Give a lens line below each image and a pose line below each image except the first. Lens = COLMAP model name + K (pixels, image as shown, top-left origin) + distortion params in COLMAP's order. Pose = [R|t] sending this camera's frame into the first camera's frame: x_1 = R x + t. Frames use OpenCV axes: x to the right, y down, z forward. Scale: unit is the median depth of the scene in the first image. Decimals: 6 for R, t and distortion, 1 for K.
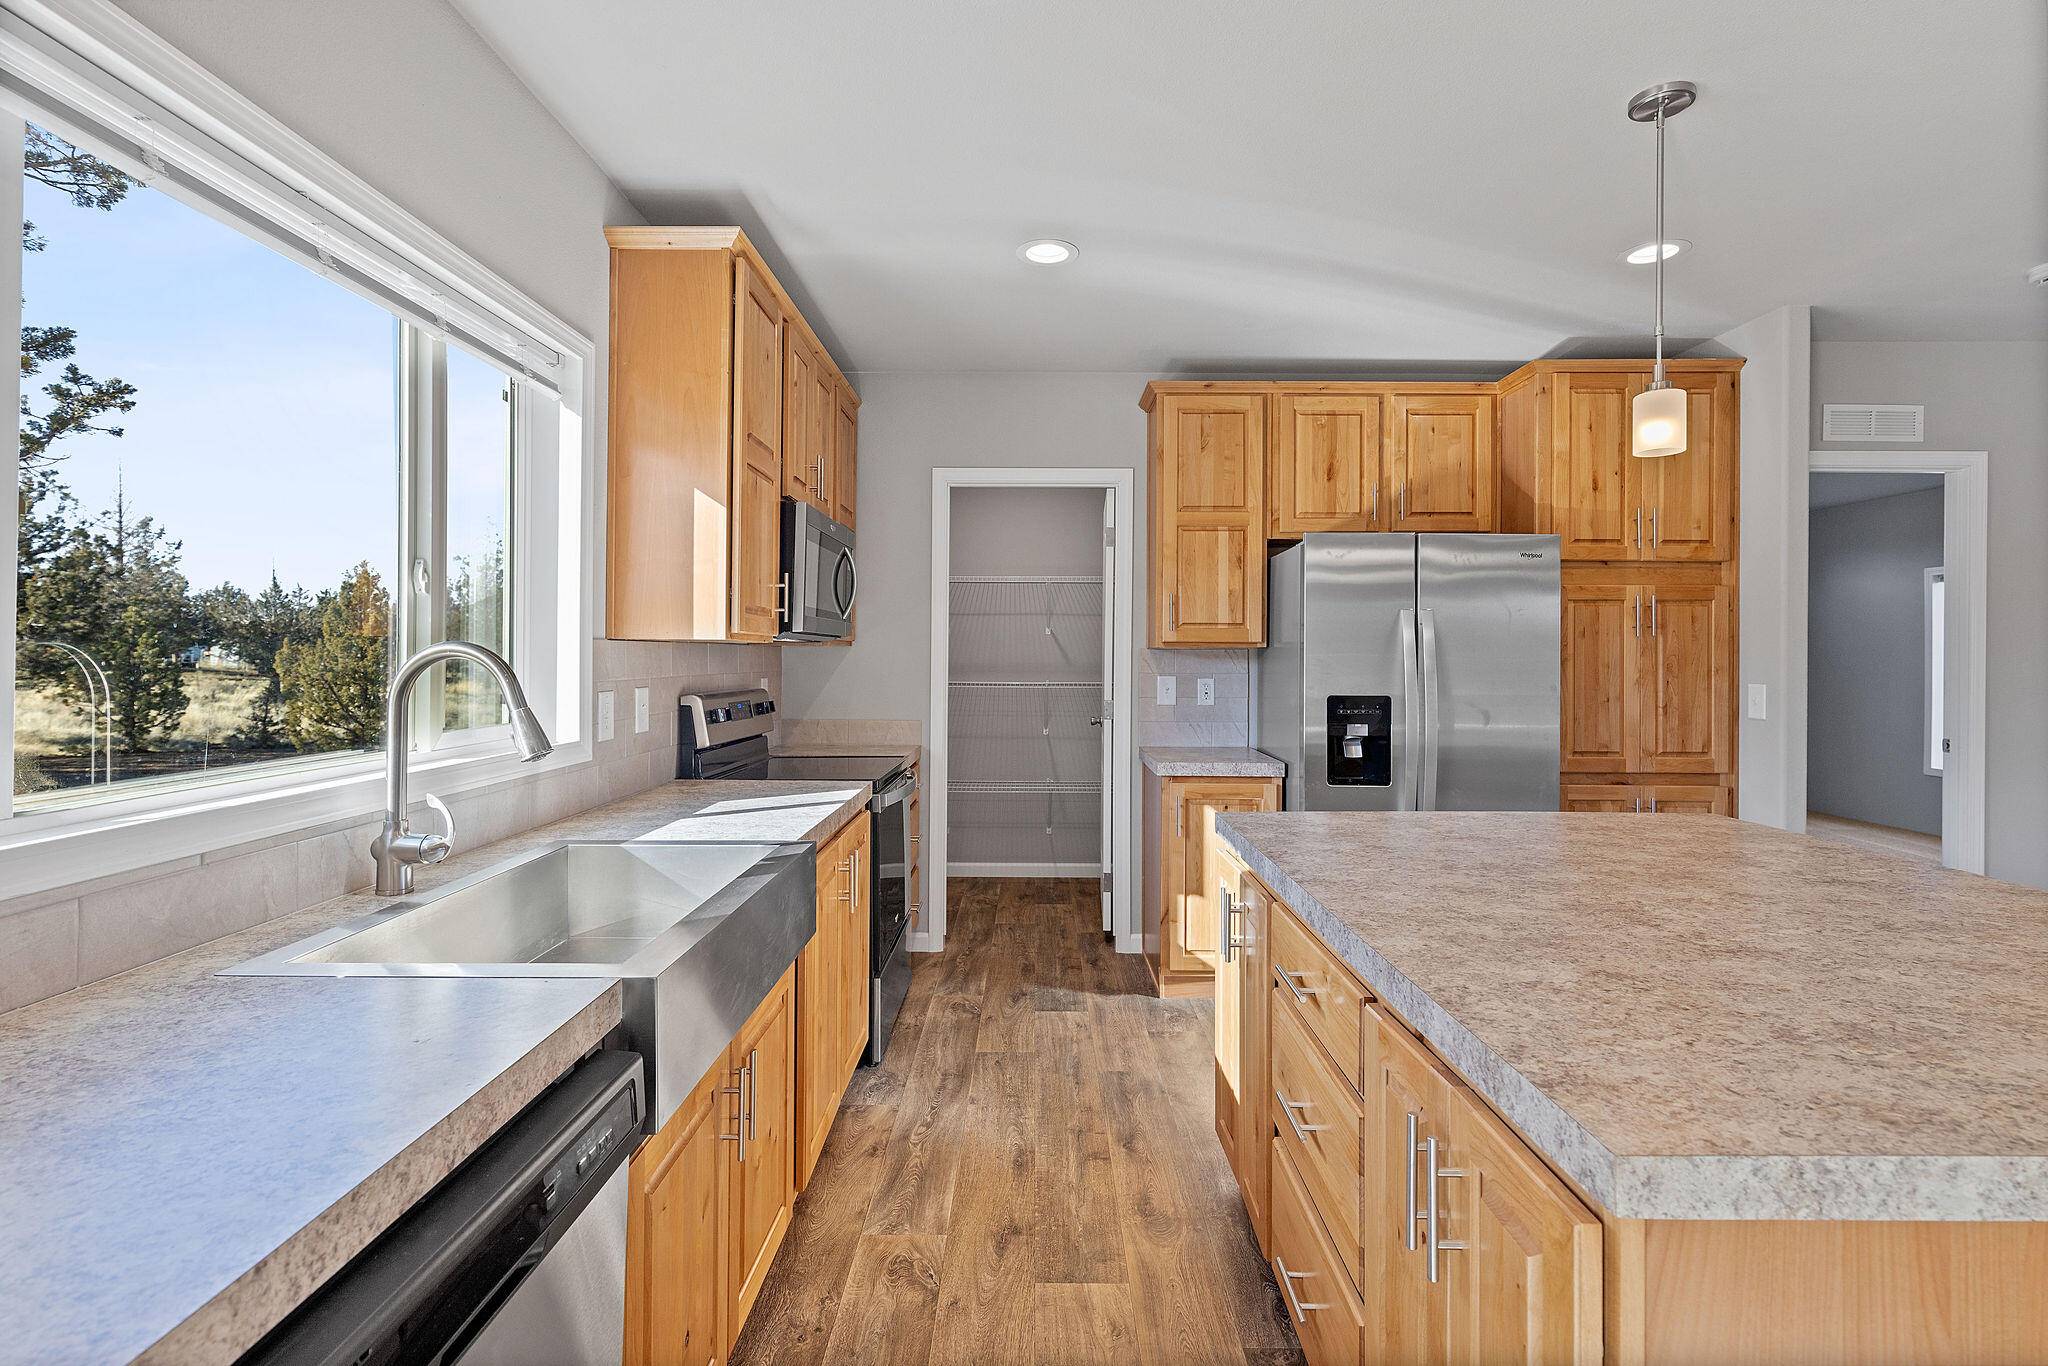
lens RADIAL K [[905.8, 0, 1028.6], [0, 905.8, 661.8], [0, 0, 1]] dist [-0.005901, 0.000052]
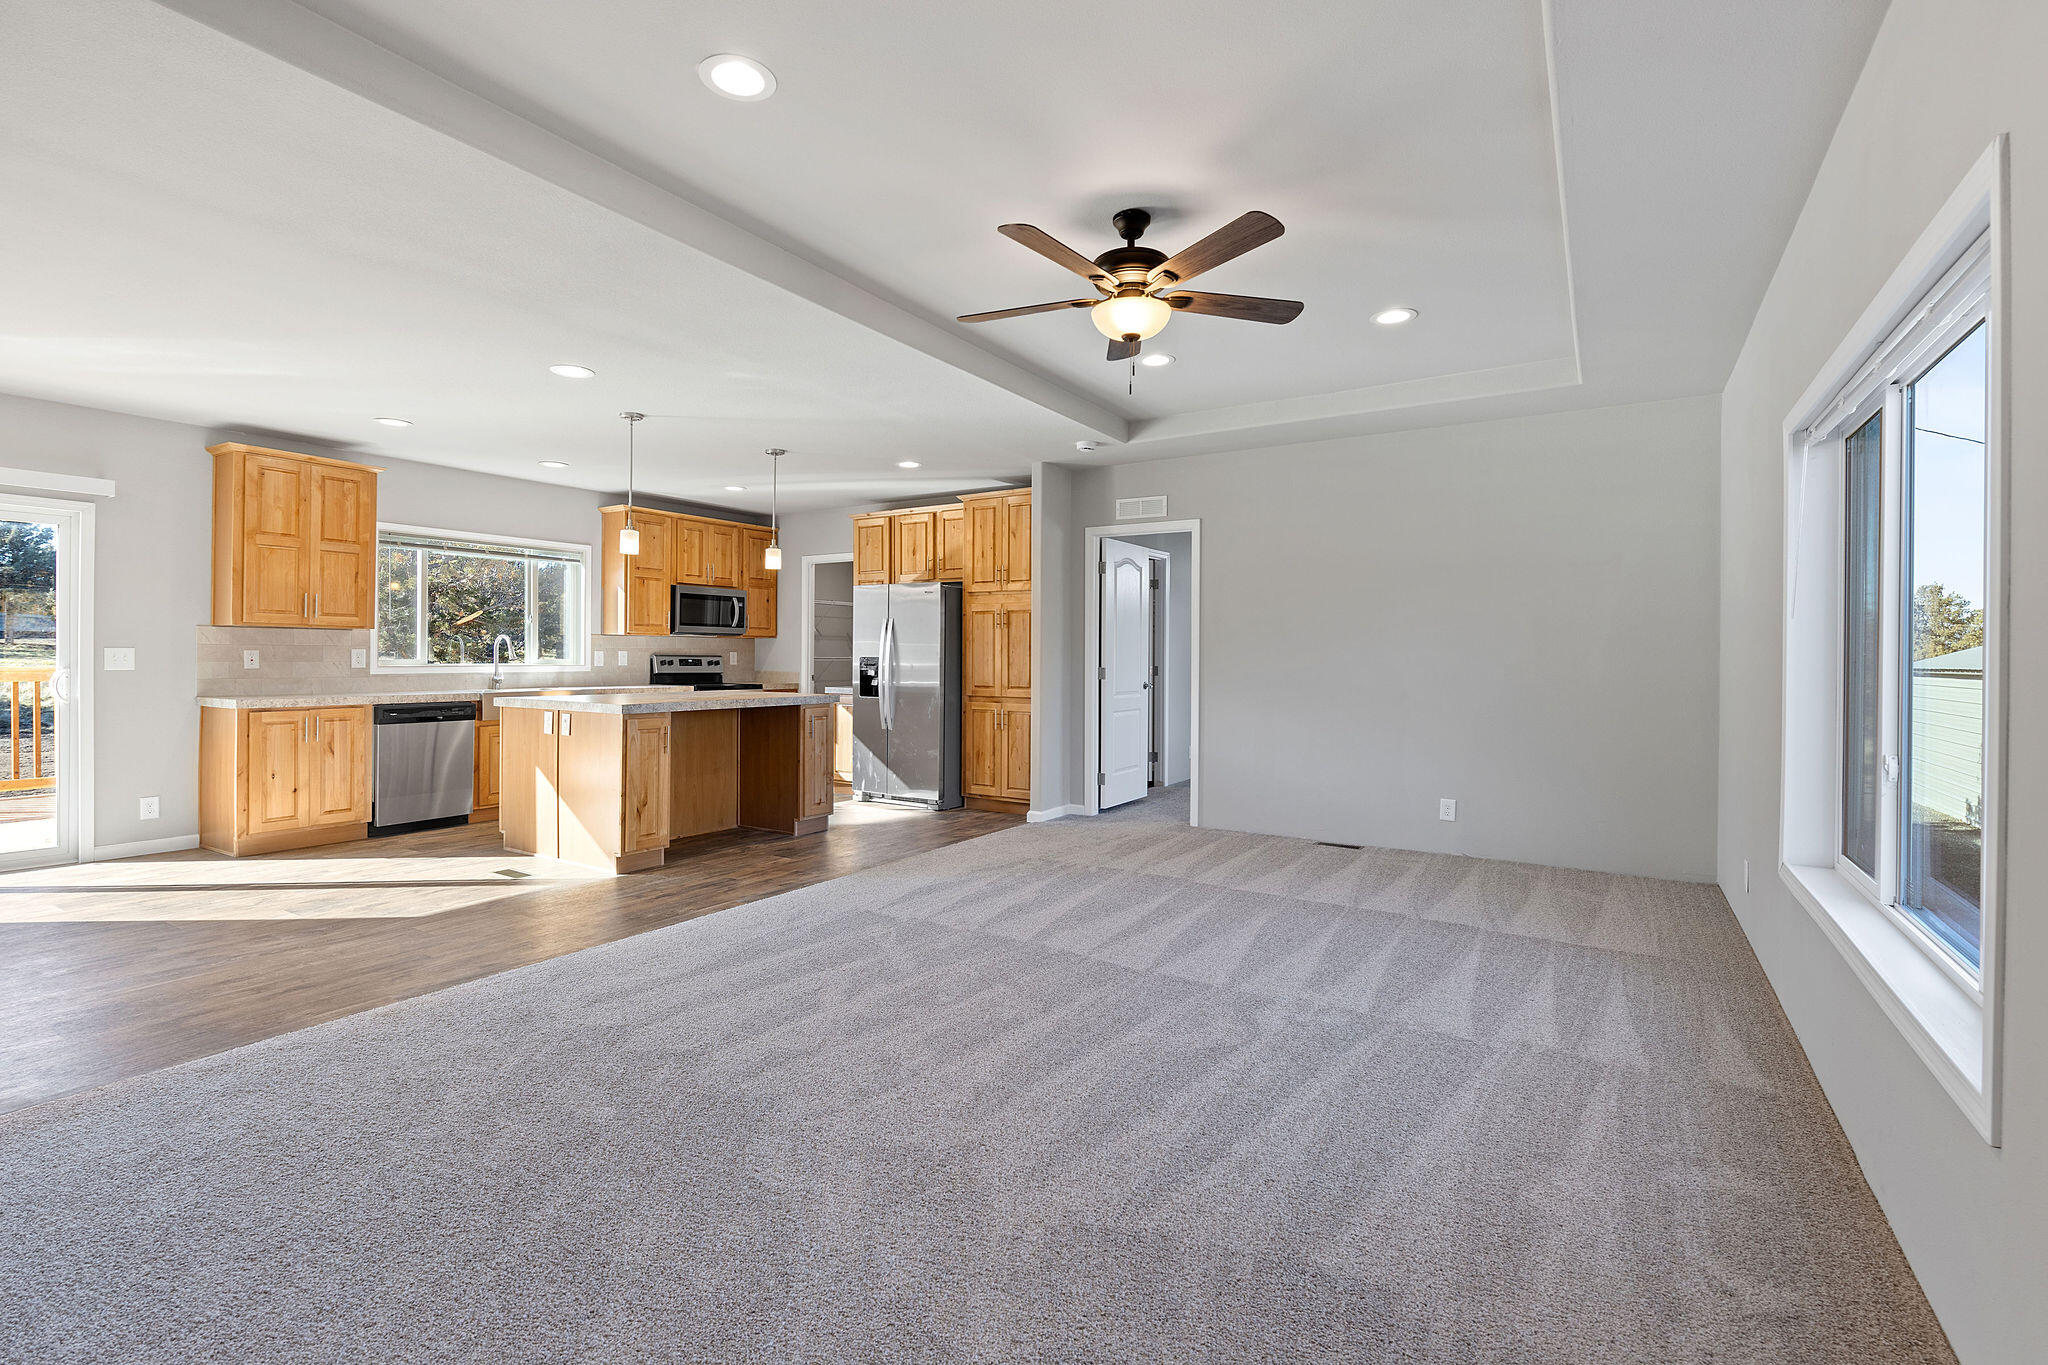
lens RADIAL K [[905.8, 0, 1028.6], [0, 905.8, 661.3], [0, 0, 1]] dist [-0.005901, 0.000052]
pose [[0.861183, 0.002483, -0.508288, 1.746107], [-0.005756, 0.999972, -0.004867, 0.053392], [0.508262, 0.007117, 0.861173, -0.700430]]
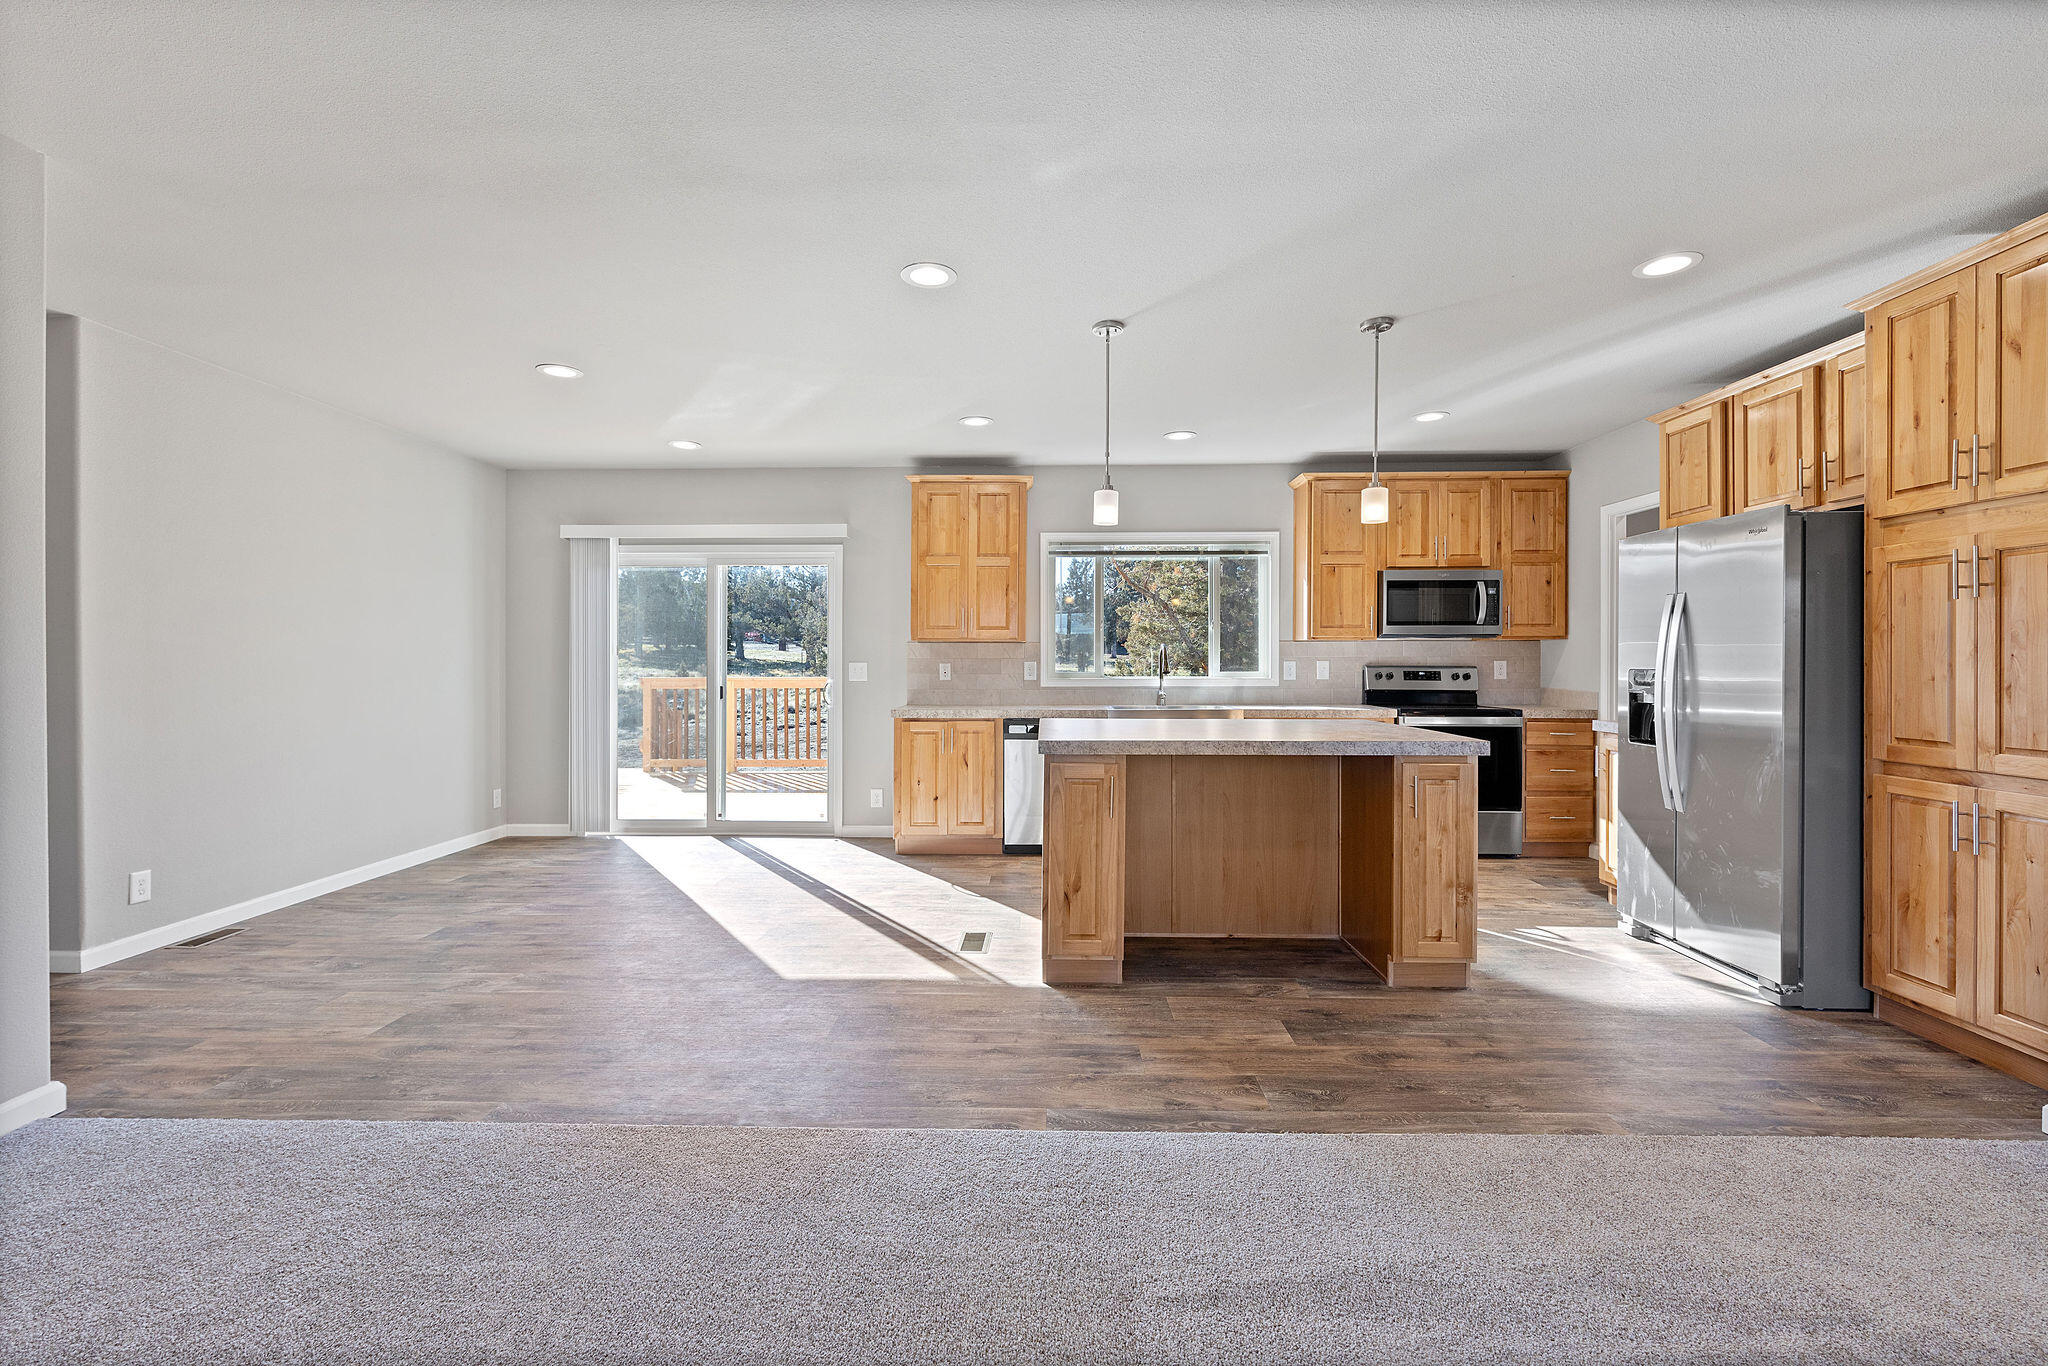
lens RADIAL K [[877.6, 0, 1029.1], [0, 877.6, 664.0], [0, 0, 1]] dist [-0.001517, 0.000185]
pose [[0.002619, -0.003404, -0.999991, 1.434592], [-0.008002, 0.999962, -0.003425, 0.038505], [0.999965, 0.008011, 0.002591, 0.171804]]
